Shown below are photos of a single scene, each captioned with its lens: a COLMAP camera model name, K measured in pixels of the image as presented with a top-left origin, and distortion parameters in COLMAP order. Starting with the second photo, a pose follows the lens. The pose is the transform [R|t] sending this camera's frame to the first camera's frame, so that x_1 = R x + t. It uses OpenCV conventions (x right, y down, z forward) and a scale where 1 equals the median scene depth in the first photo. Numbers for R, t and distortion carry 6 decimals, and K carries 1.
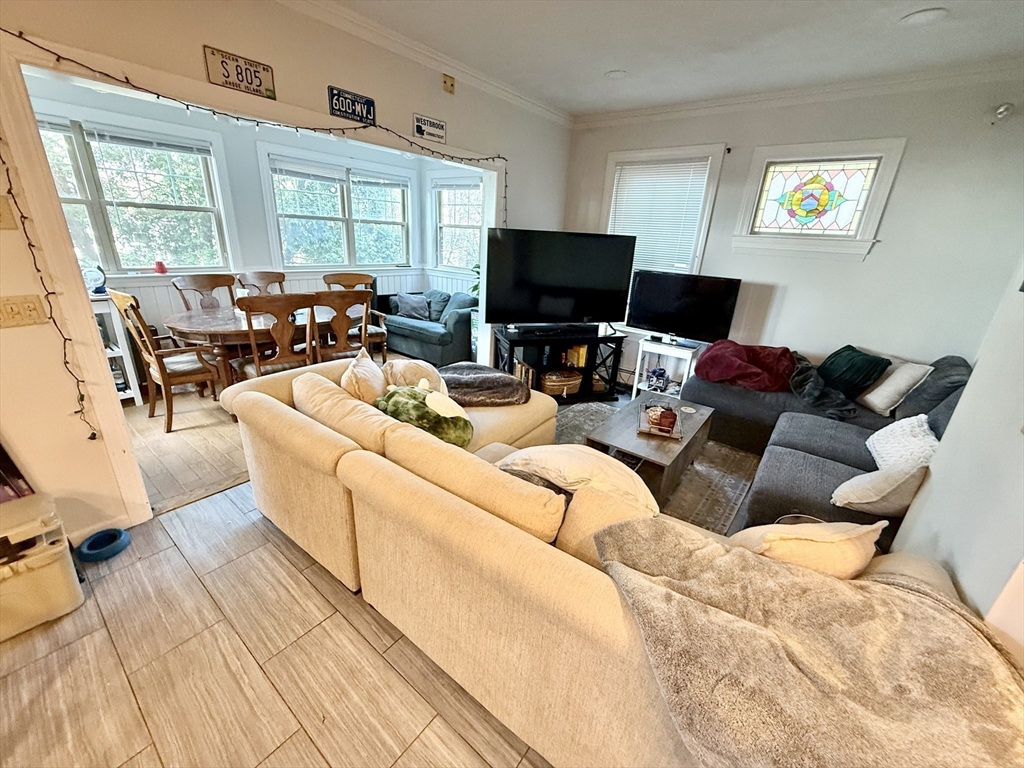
lens RADIAL K [[410.4, 0, 512.1], [0, 410.4, 382.7], [0, 0, 1]] dist [-0.000581, 0.000250]
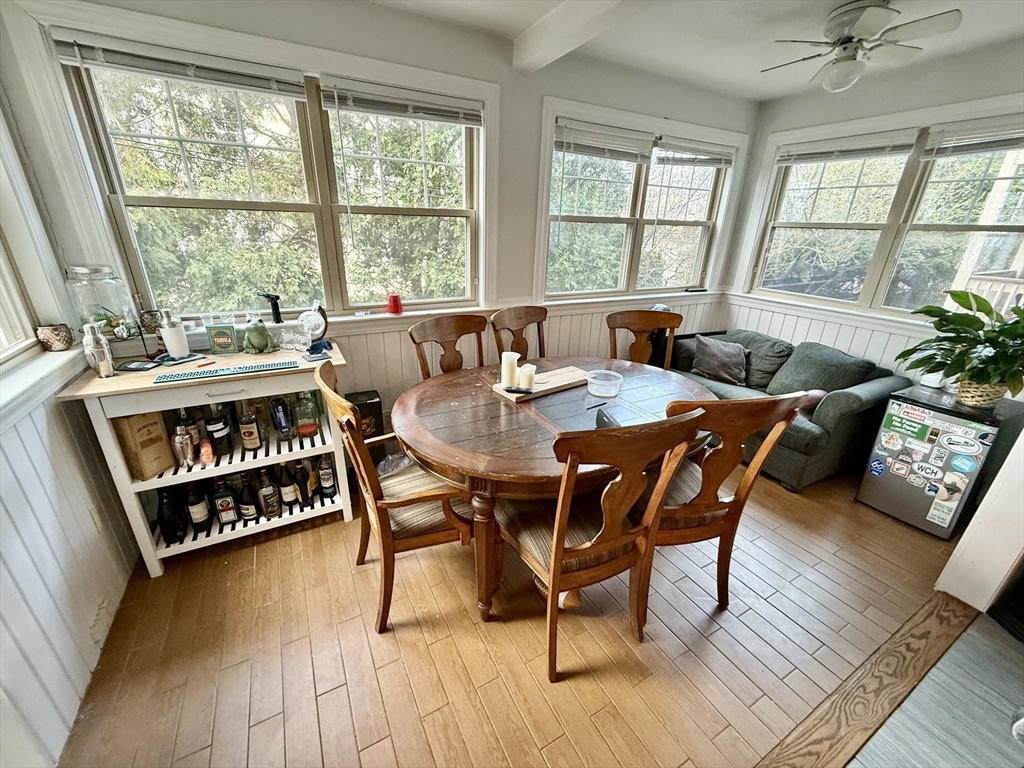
lens RADIAL K [[410.4, 0, 510.4], [0, 410.4, 381.6], [0, 0, 1]] dist [-0.000581, 0.000250]
pose [[0.921346, 0.115049, -0.371329, -0.397374], [-0.111774, 0.993268, 0.030410, -0.184116], [0.372328, 0.013487, 0.928003, 0.427177]]
